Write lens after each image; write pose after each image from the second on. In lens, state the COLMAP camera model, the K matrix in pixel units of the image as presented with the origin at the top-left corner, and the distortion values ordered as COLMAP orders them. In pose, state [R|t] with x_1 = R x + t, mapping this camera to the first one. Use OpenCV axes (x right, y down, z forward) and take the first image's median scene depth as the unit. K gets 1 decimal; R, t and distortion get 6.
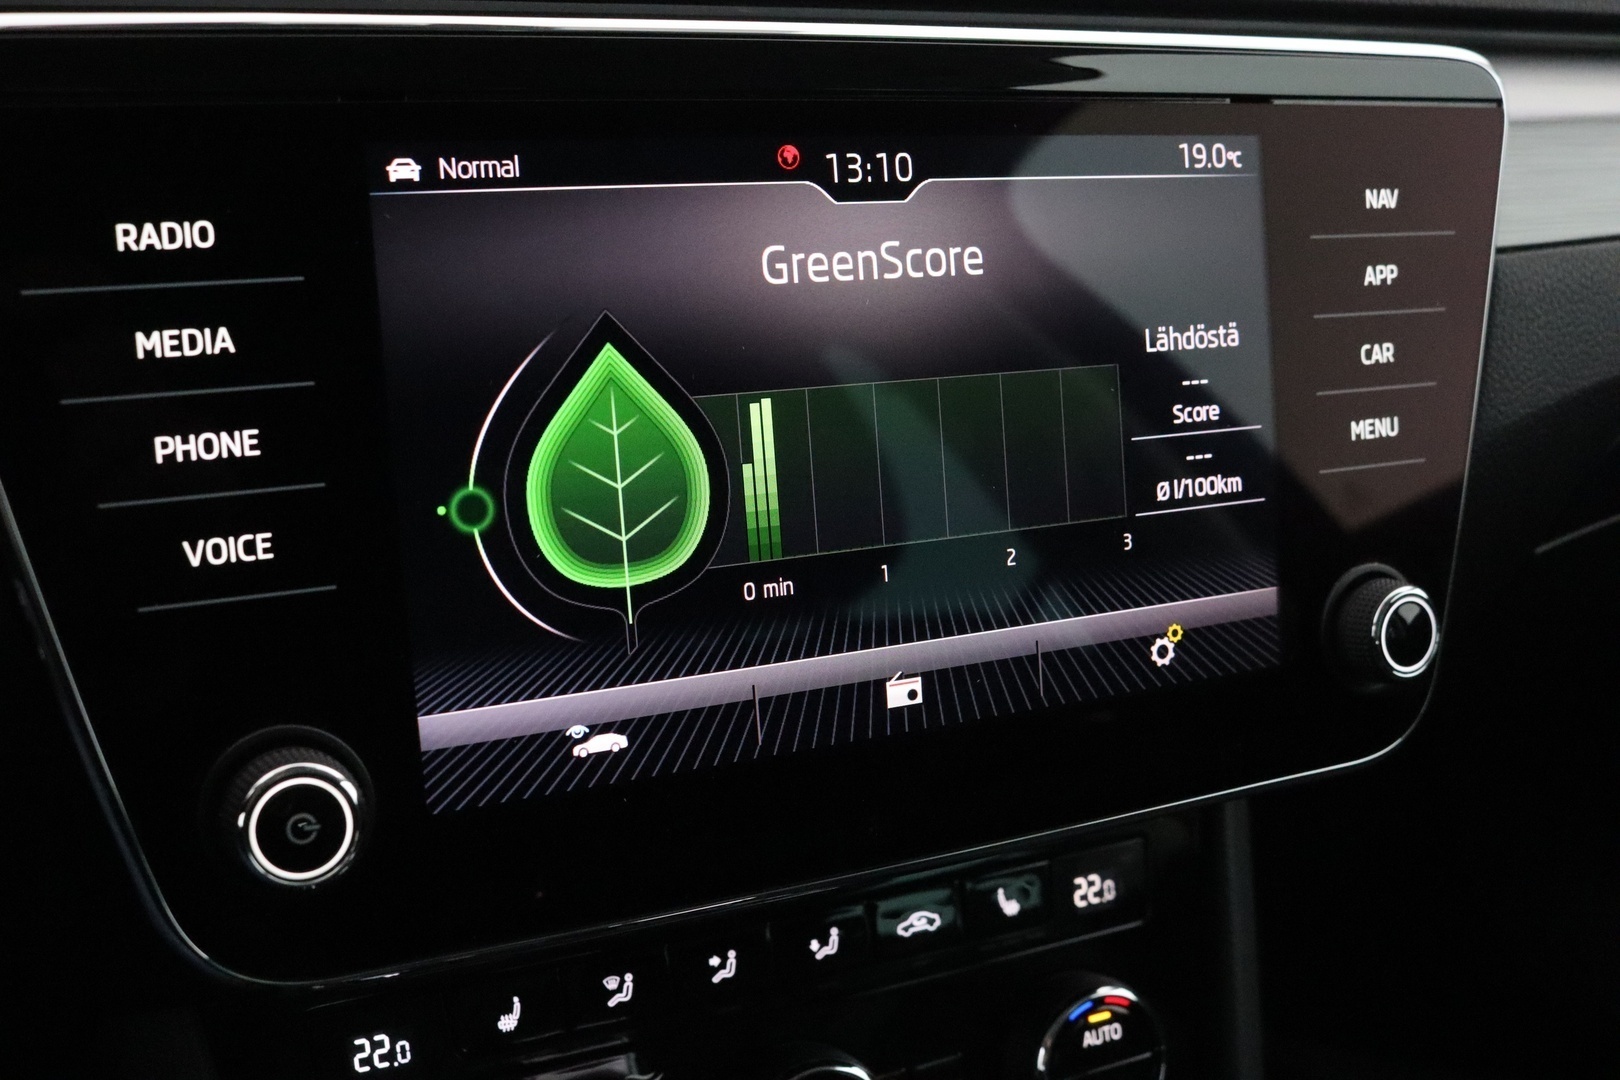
lens RADIAL K [[1803.1, 0, 806.1], [0, 1803.1, 576.0], [0, 0, 1]] dist [-0.131556, 0.147228]
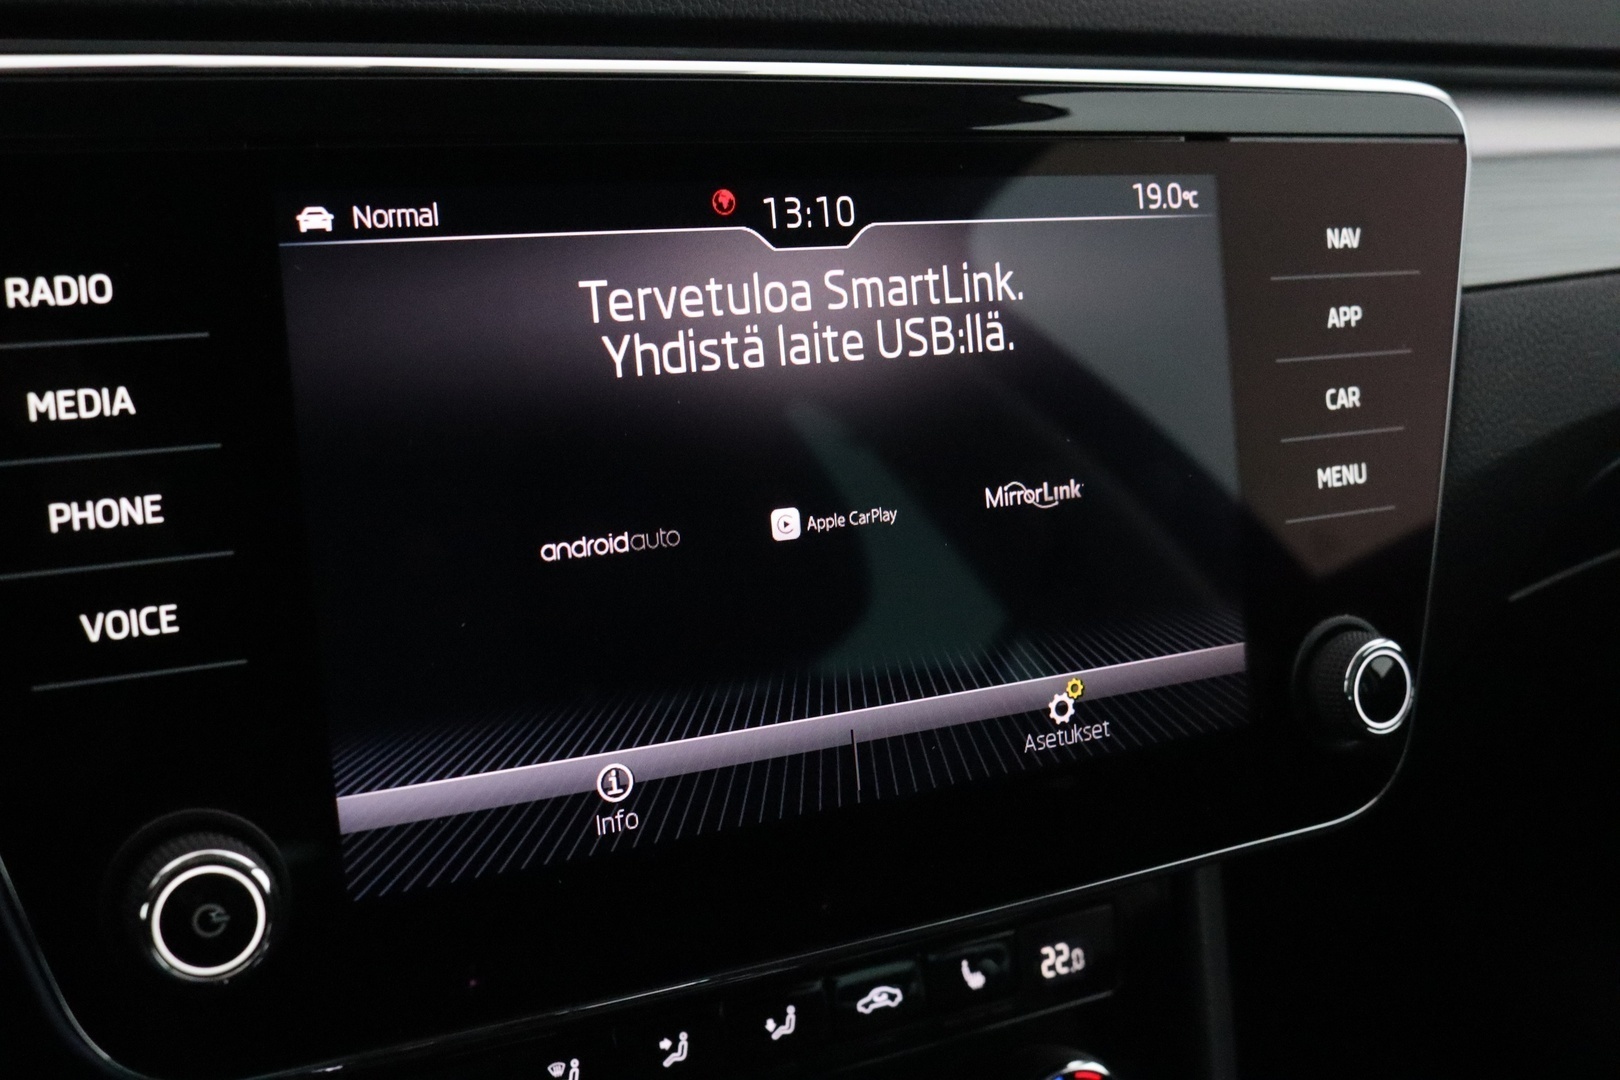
lens RADIAL K [[1801.3, 0, 804.4], [0, 1801.3, 567.6], [0, 0, 1]] dist [-0.128191, 0.147189]
pose [[0.999753, -0.015711, 0.015713, 0.012850], [0.016259, 0.999243, -0.035343, -0.003847], [-0.015146, 0.035590, 0.999252, 0.043631]]
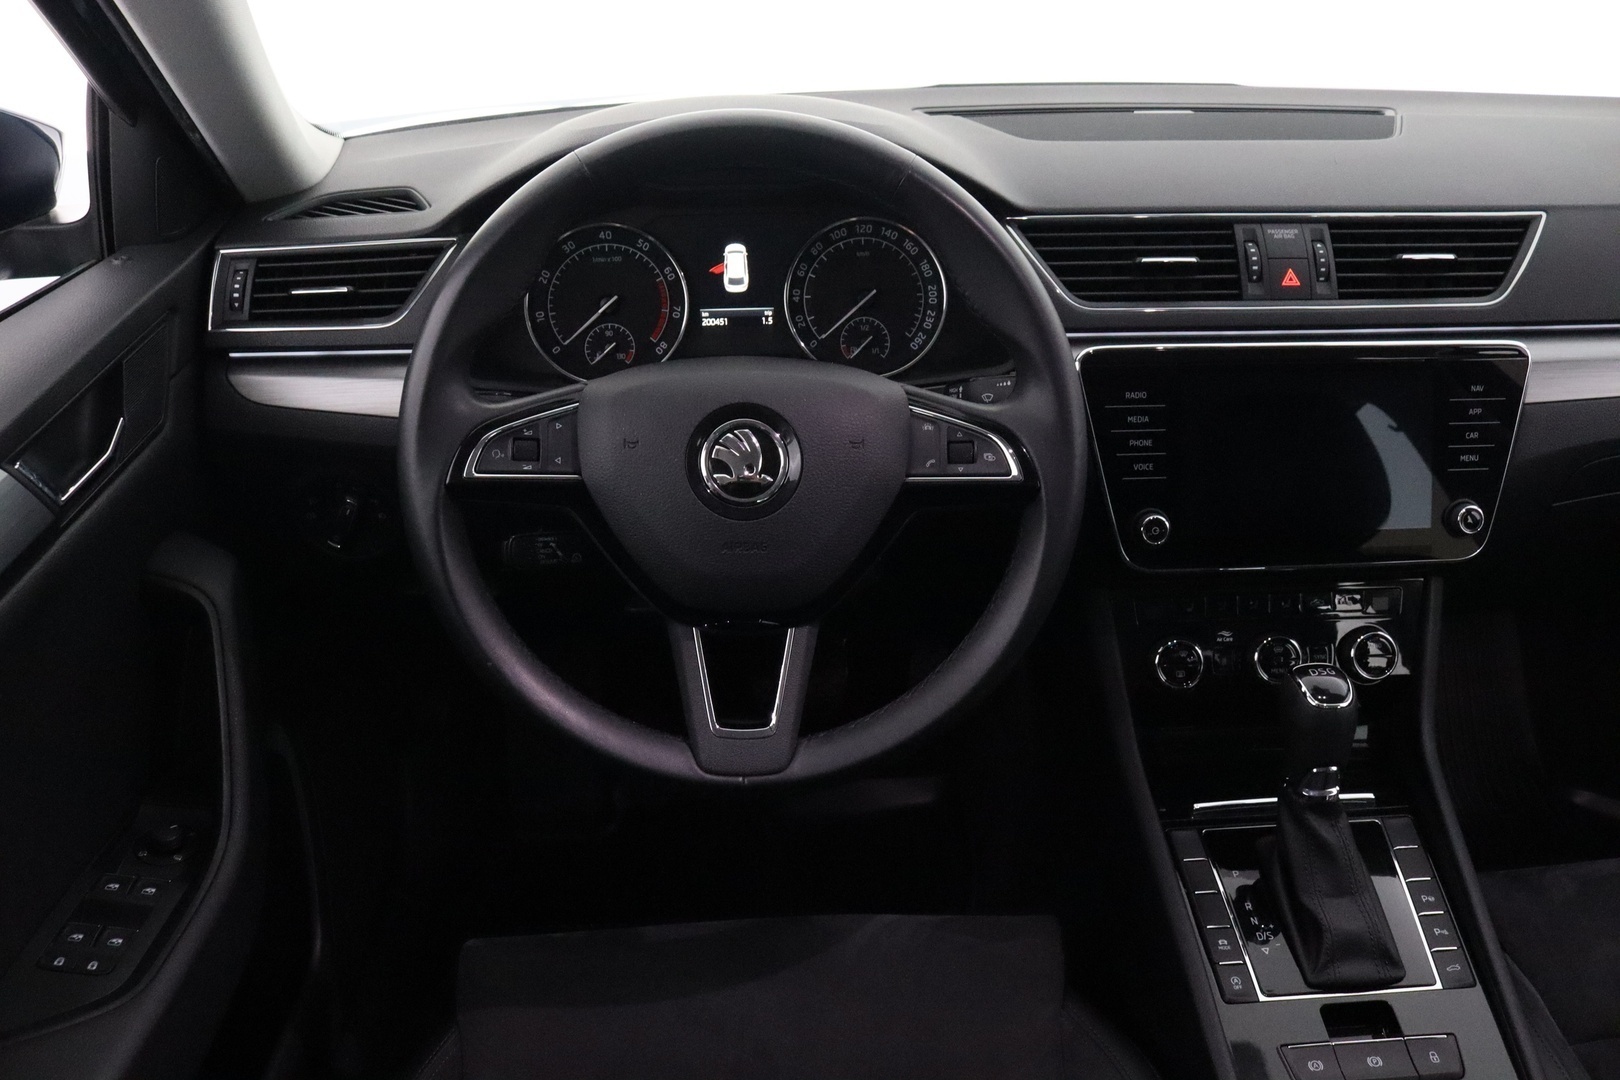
lens RADIAL K [[1343.0, 0, 800.7], [0, 1343.0, 557.7], [0, 0, 1]] dist [-0.157978, 0.142439]
pose [[0.911020, 0.088818, -0.402683, 0.181358], [-0.083355, 0.996034, 0.031111, 0.131771], [0.403849, 0.005223, 0.914811, -1.733293]]
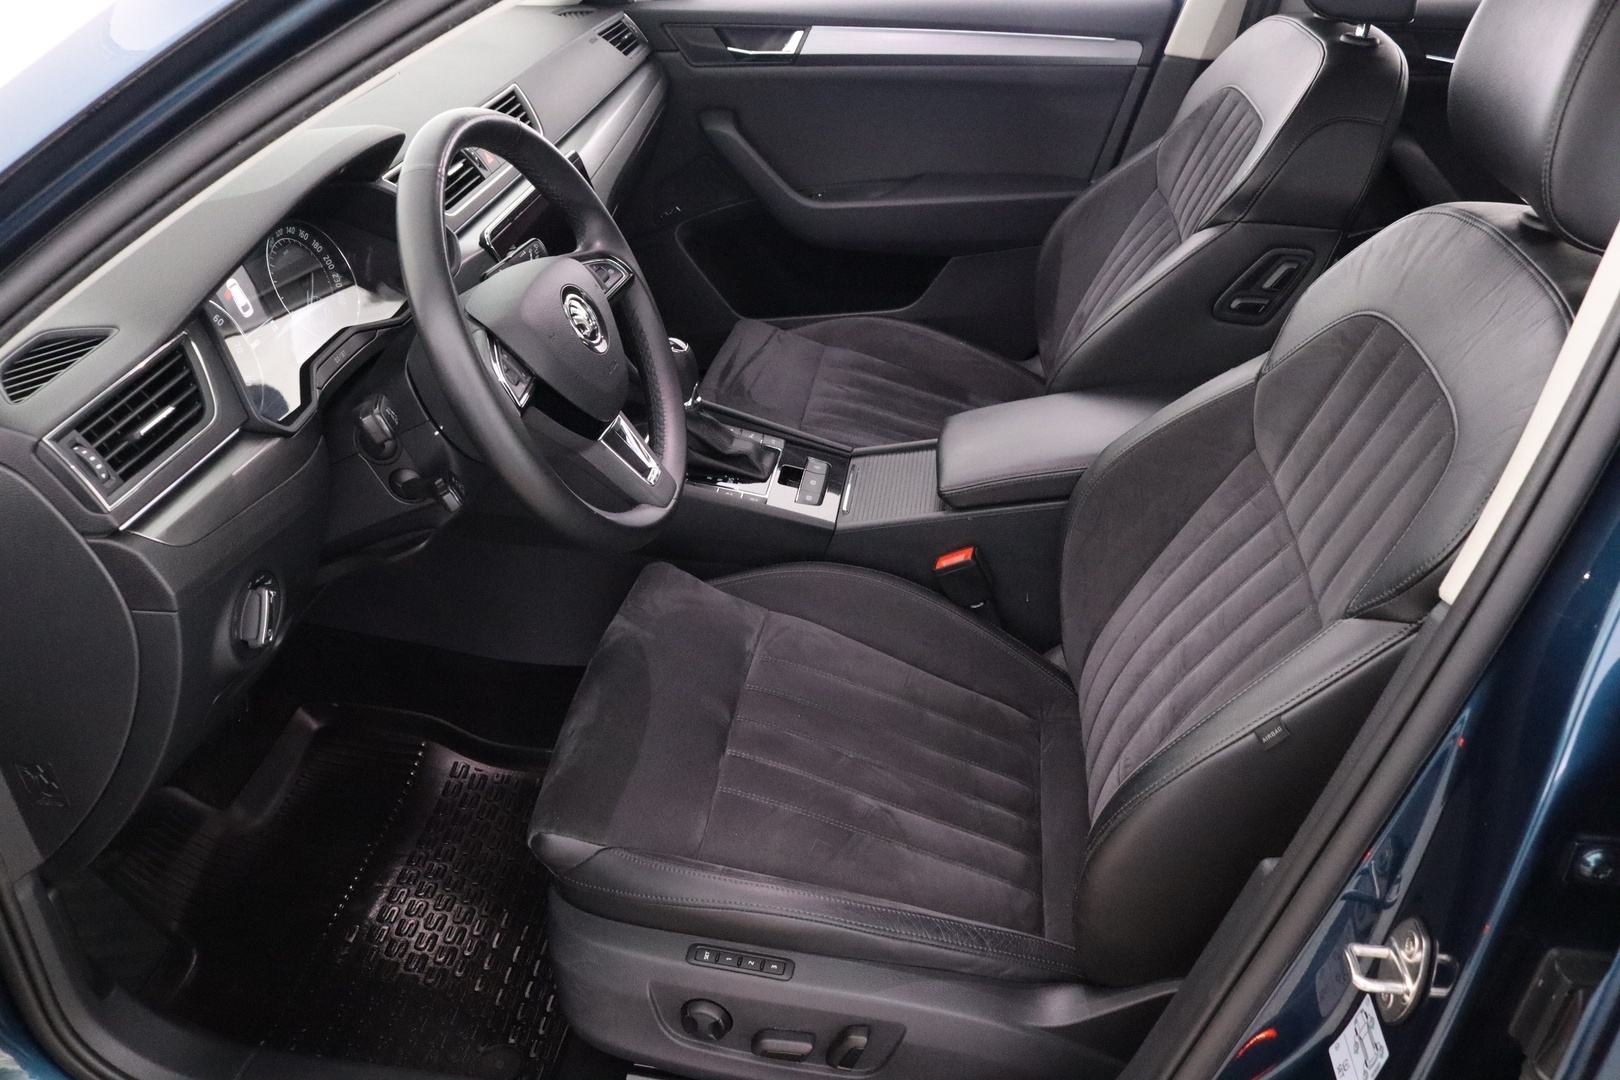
lens RADIAL K [[1343.0, 0, 800.7], [0, 1343.0, 557.7], [0, 0, 1]] dist [-0.157978, 0.142439]
pose [[0.557540, -0.537566, 0.632591, -2.620403], [0.448699, 0.836261, 0.315177, -0.219410], [-0.698440, 0.108119, 0.707454, -2.371071]]
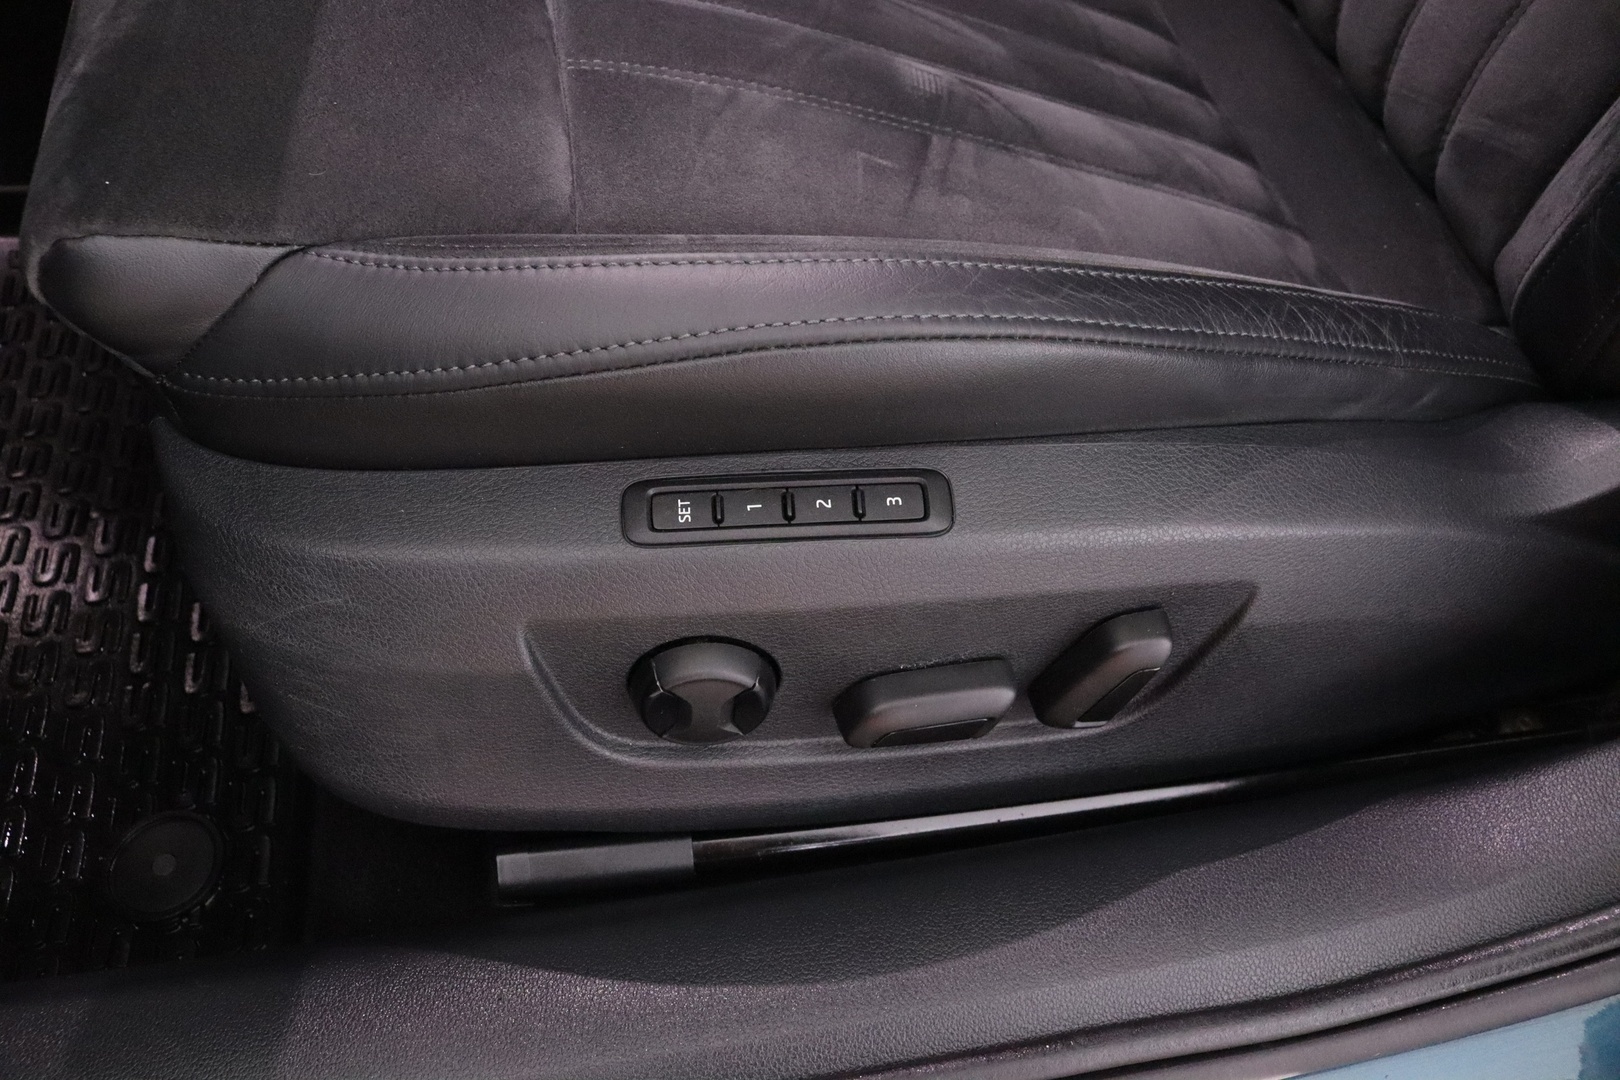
lens RADIAL K [[1343.0, 0, 800.7], [0, 1343.0, 557.7], [0, 0, 1]] dist [-0.157978, 0.142439]
pose [[0.291634, -0.816120, 0.498897, -1.828313], [0.441629, 0.577534, 0.686599, 0.755597], [-0.848477, 0.020092, 0.528851, -0.605937]]
